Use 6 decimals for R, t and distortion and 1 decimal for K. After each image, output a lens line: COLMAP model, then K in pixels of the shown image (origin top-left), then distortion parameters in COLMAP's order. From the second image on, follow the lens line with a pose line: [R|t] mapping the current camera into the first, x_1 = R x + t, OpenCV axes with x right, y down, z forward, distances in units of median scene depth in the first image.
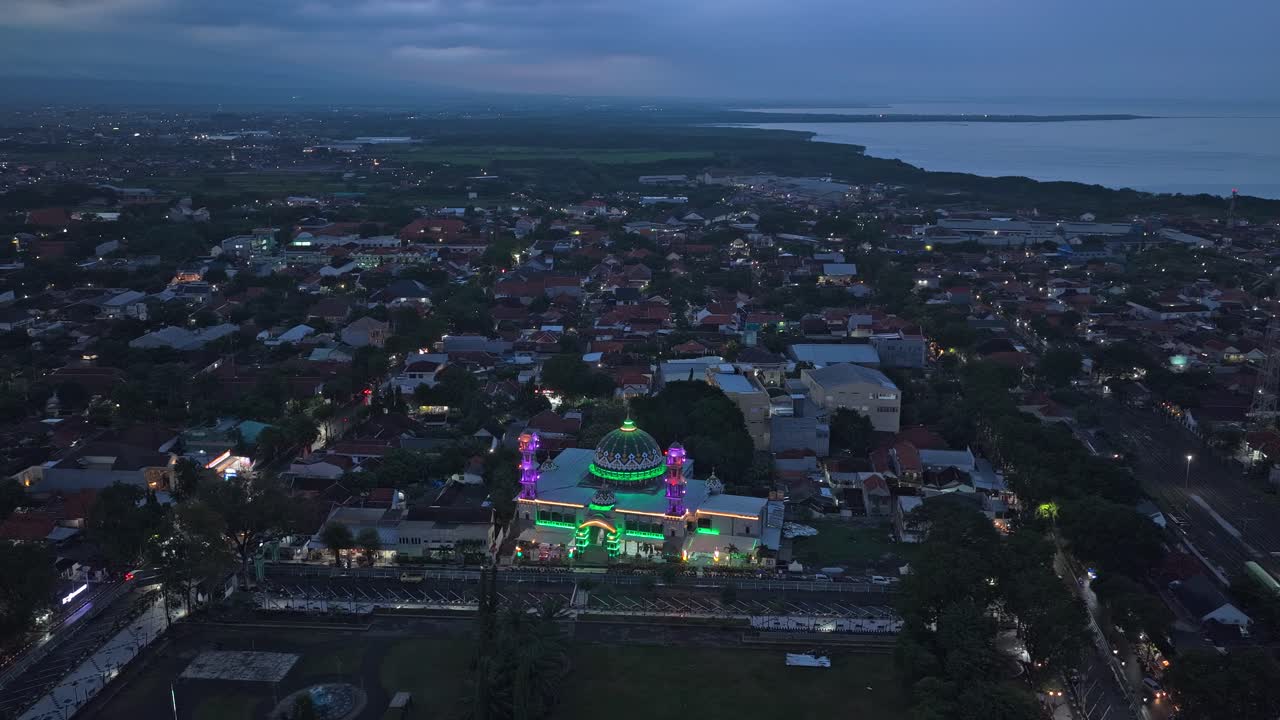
lens RADIAL K [[1045.5, 0, 639.9], [0, 1045.5, 360.8], [0, 0, 1]] dist [-0.008961, -0.001992]
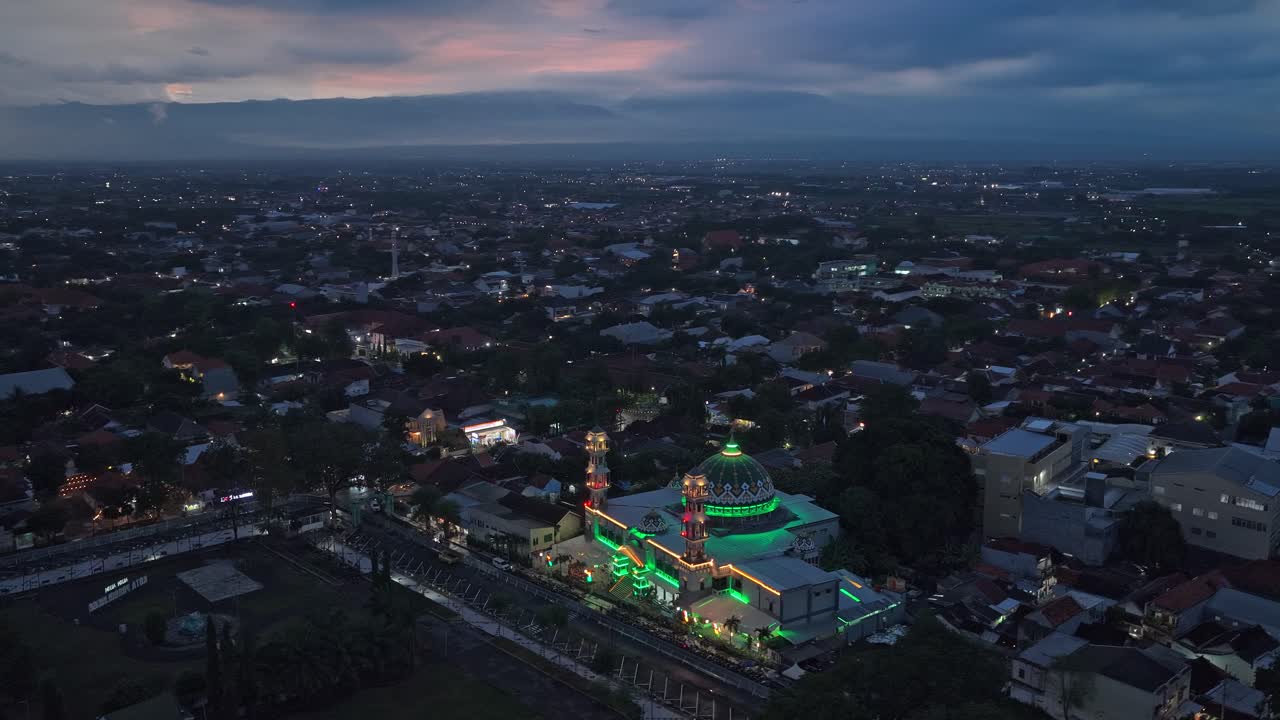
lens RADIAL K [[1045.5, 0, 640.2], [0, 1045.5, 359.0], [0, 0, 1]] dist [-0.008961, -0.001992]
pose [[0.755831, 0.119148, -0.643835, 0.449921], [-0.150358, 0.988611, 0.006439, -0.002673], [0.637269, 0.091939, 0.765138, 0.328988]]
